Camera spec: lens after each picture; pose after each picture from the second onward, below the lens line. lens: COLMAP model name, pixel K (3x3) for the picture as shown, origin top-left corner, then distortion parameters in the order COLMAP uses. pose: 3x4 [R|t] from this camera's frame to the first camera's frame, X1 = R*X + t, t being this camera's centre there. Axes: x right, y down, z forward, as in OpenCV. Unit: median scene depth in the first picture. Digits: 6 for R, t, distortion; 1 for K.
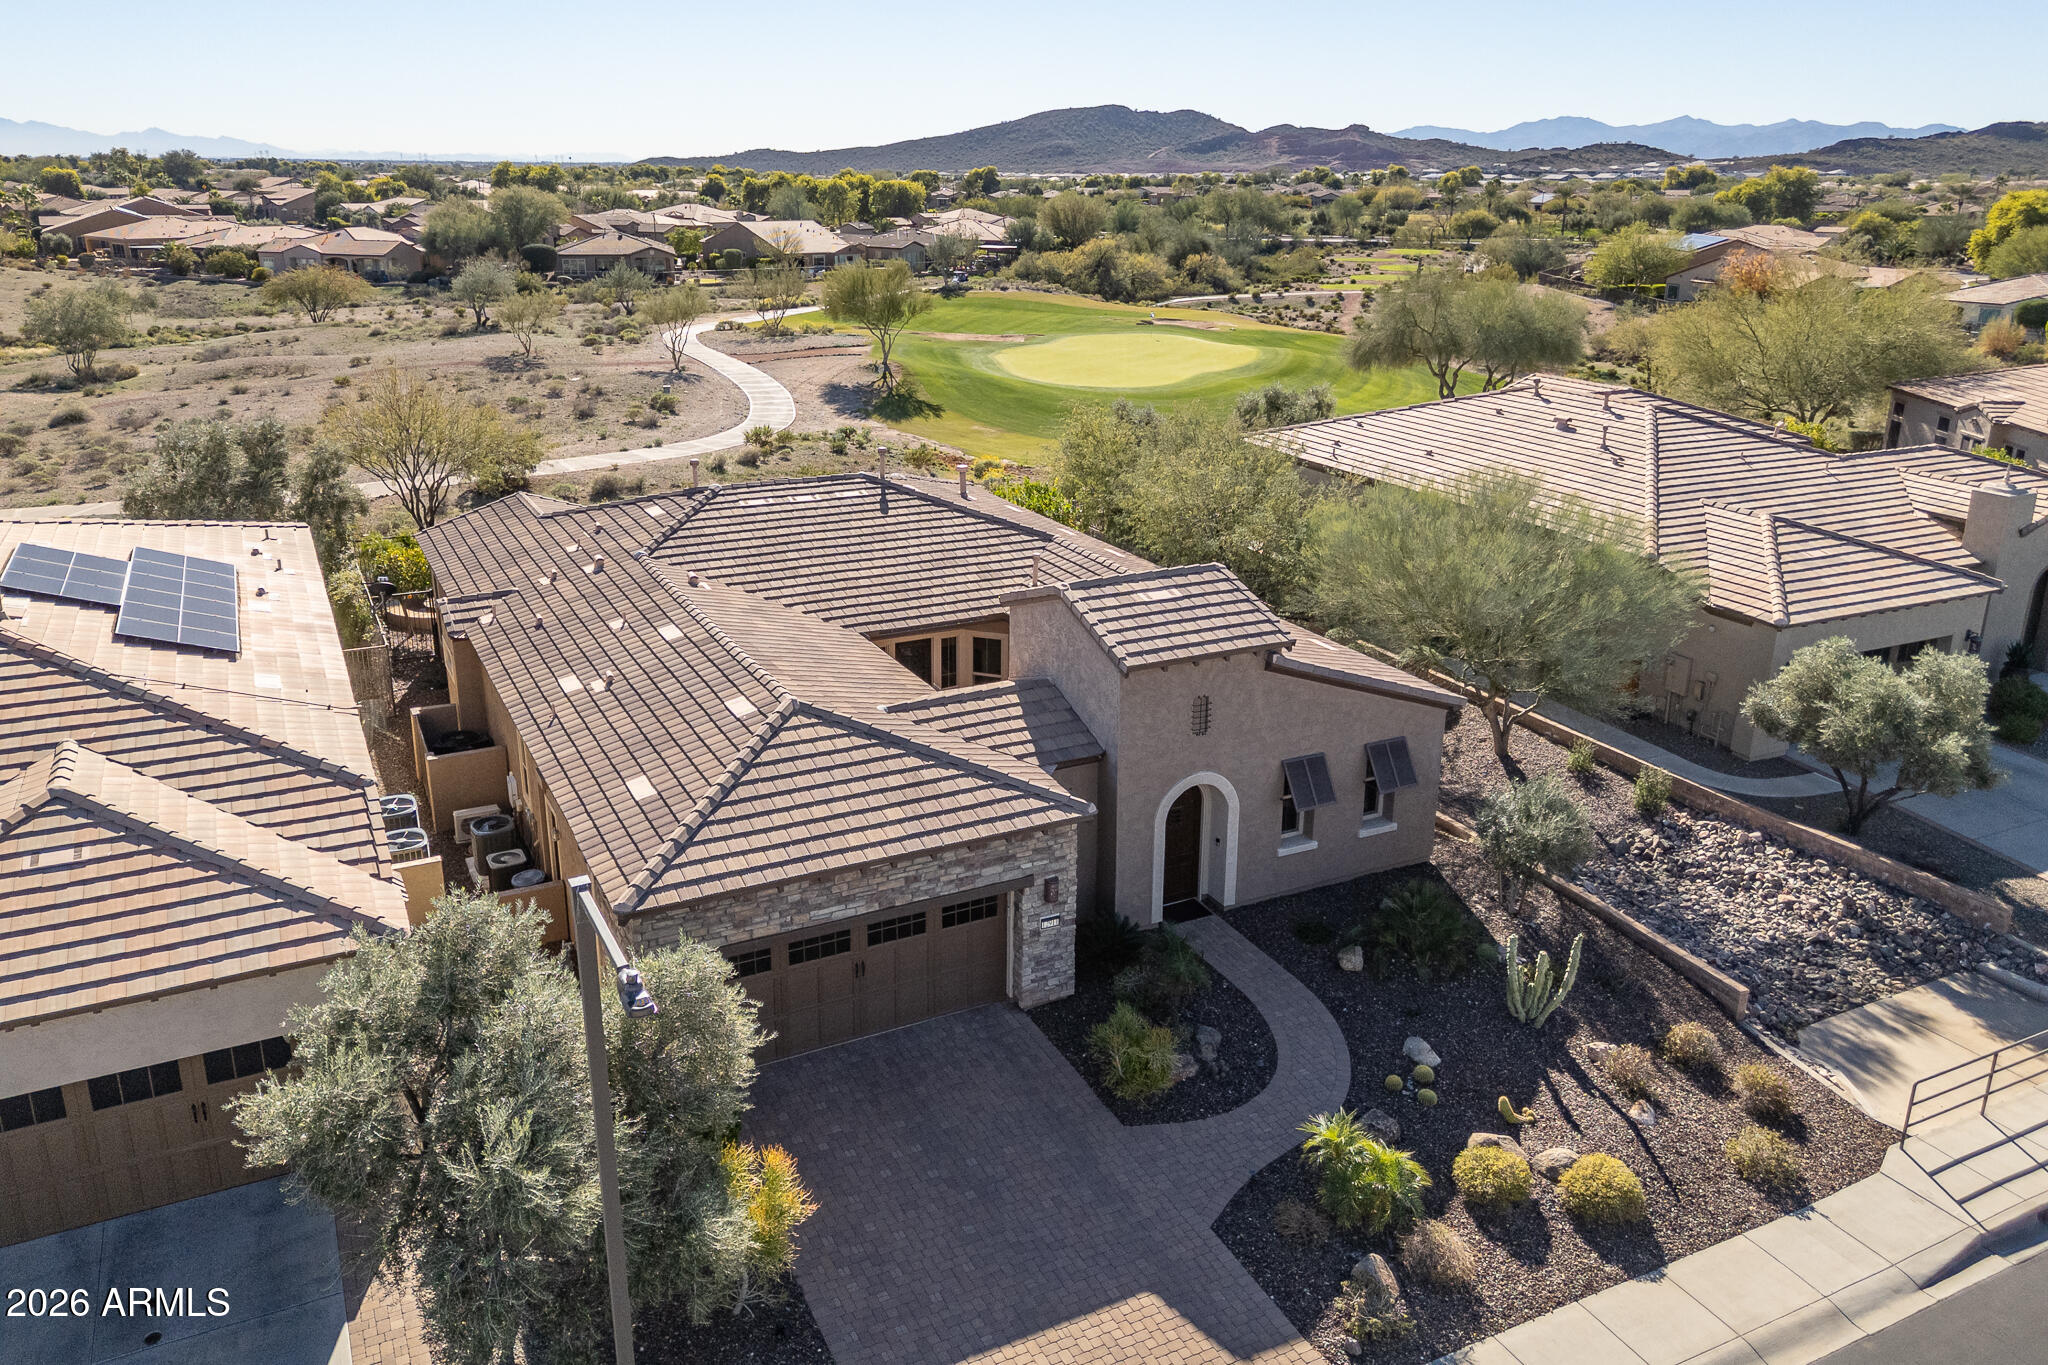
lens RADIAL K [[1497.1, 0, 1024.0], [0, 1497.1, 682.5], [0, 0, 1]] dist [0.082561, -0.070882]
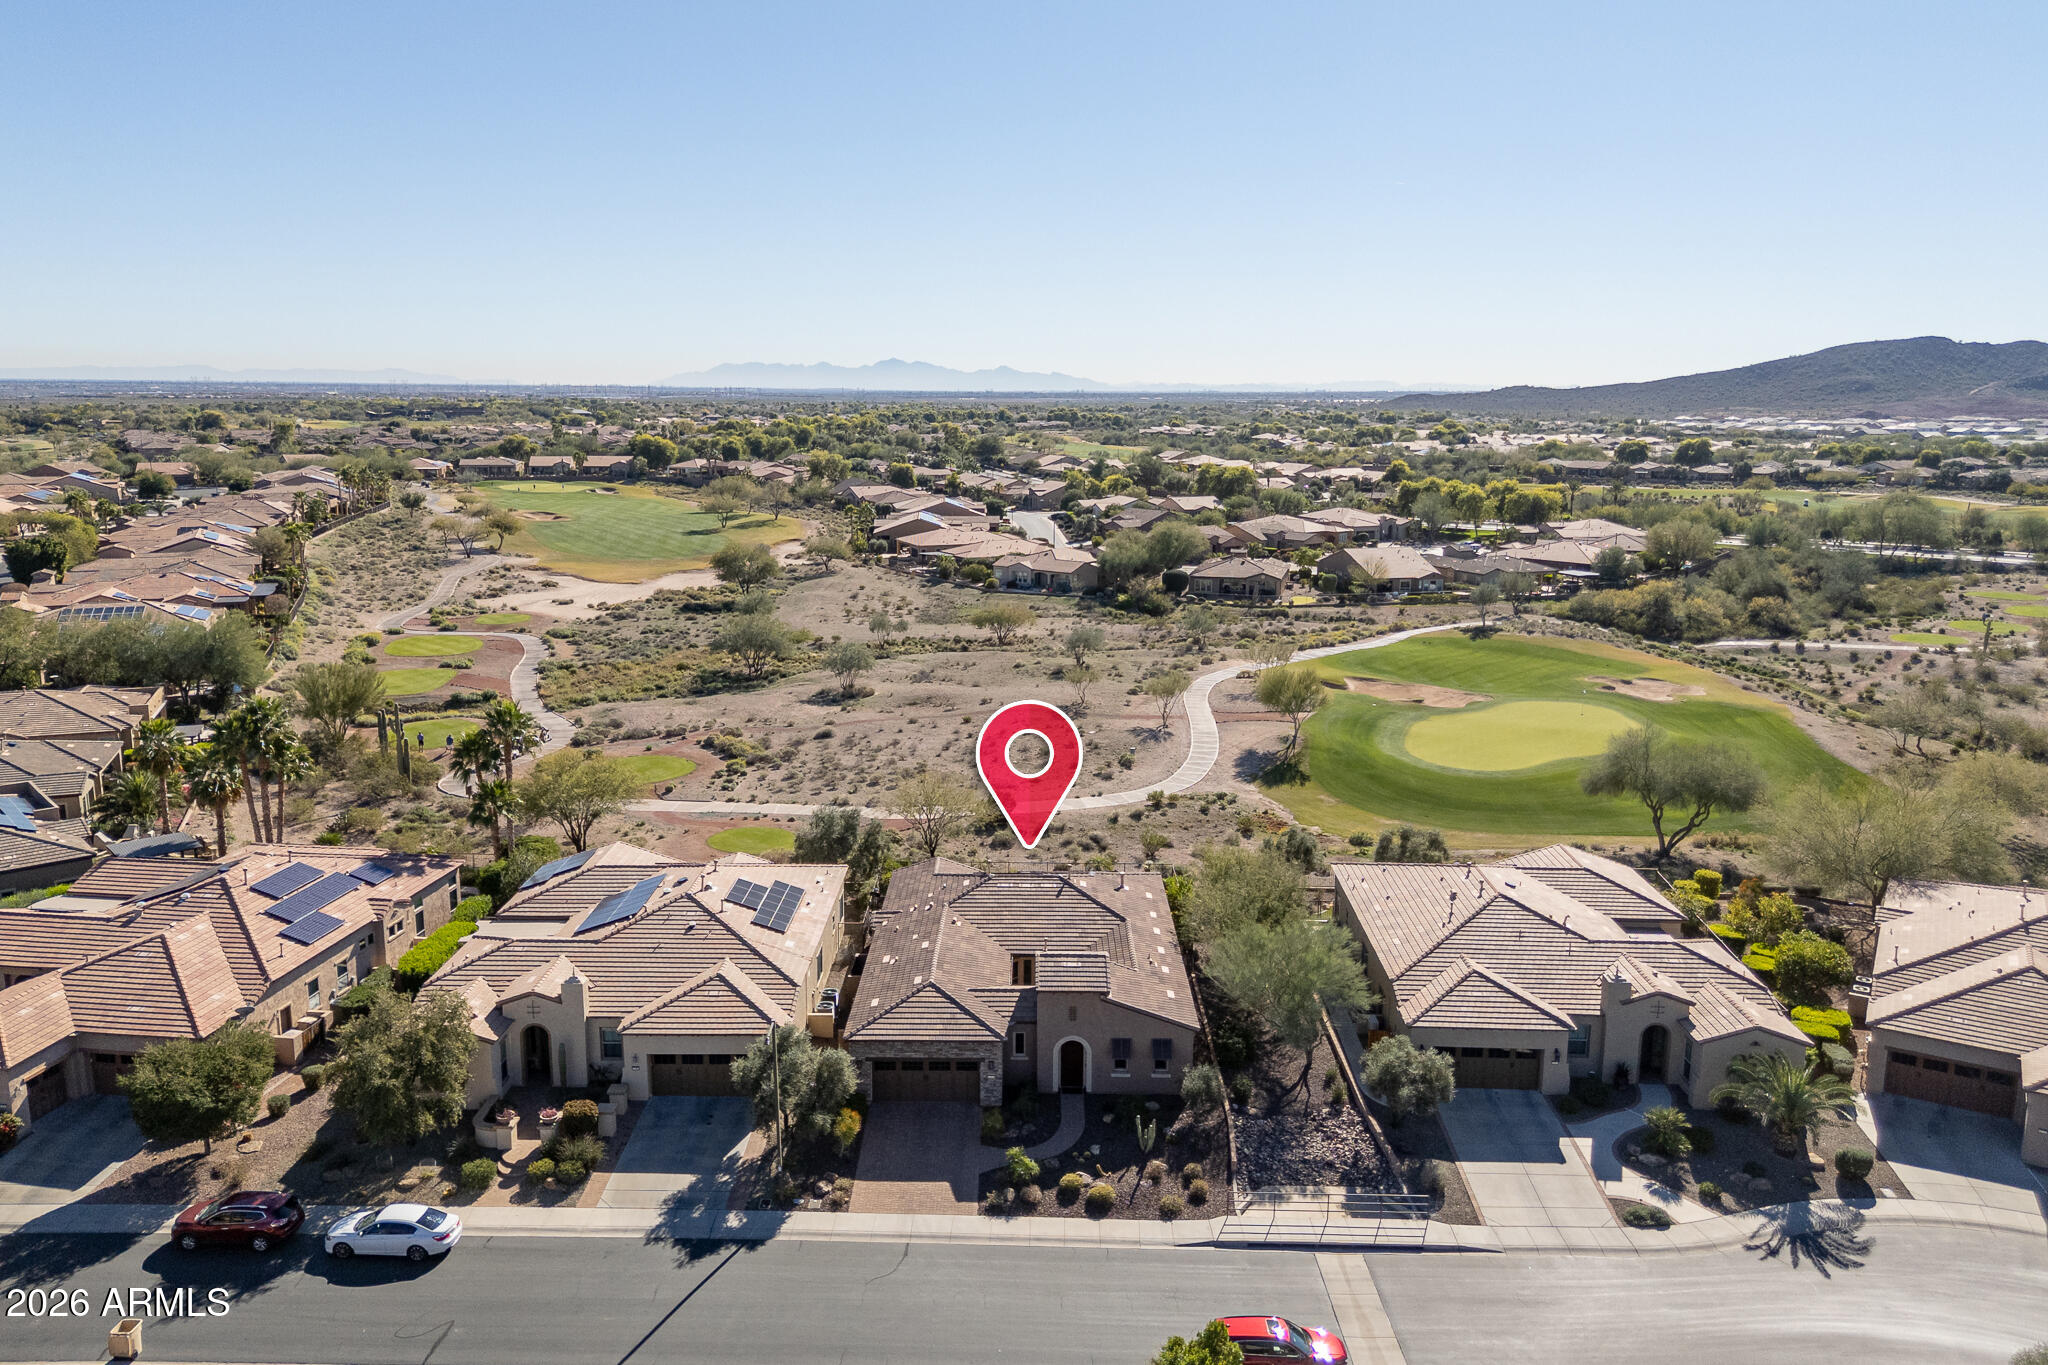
lens RADIAL K [[1503.6, 0, 1021.9], [0, 1503.6, 727.8], [0, 0, 1]] dist [0.075228, -0.082418]
pose [[0.886346, 0.104068, -0.451176, 1.153608], [-0.152710, 0.985596, -0.072665, -0.261919], [0.437115, 0.133305, 0.889472, -1.441924]]
